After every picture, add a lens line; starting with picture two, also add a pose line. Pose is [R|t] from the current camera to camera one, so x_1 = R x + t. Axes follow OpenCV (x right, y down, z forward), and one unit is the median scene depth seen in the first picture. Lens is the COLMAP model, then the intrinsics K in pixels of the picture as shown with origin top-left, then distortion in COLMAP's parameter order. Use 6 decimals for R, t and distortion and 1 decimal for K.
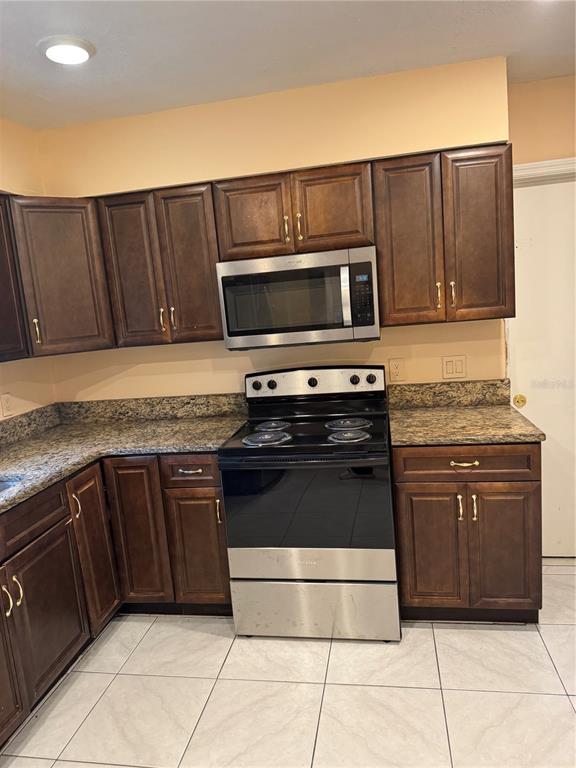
lens RADIAL K [[544.9, 0, 286.2], [0, 544.9, 387.7], [0, 0, 1]] dist [0.007501, 0.000002]
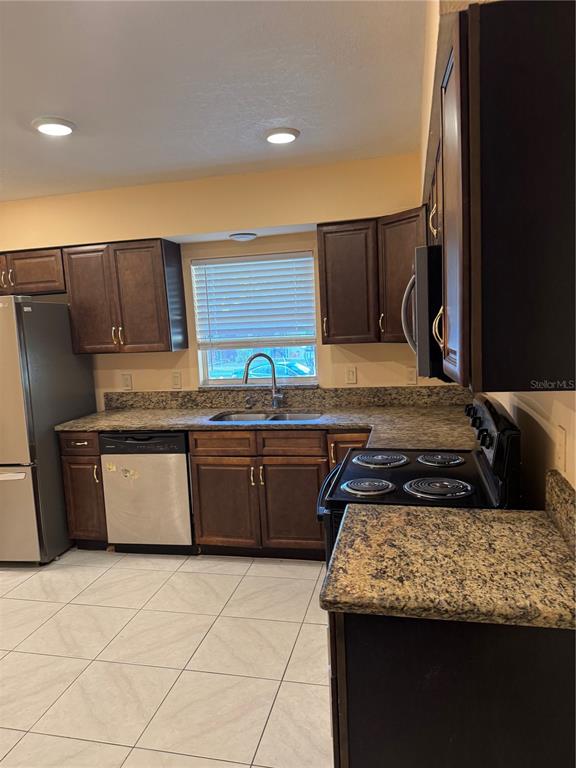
lens RADIAL K [[544.9, 0, 287.2], [0, 544.9, 382.3], [0, 0, 1]] dist [0.007501, 0.000002]
pose [[-0.034600, 0.205880, -0.977965, 0.881373], [-0.105816, 0.972296, 0.208430, -0.221415], [0.993784, 0.110696, -0.011856, 0.848674]]
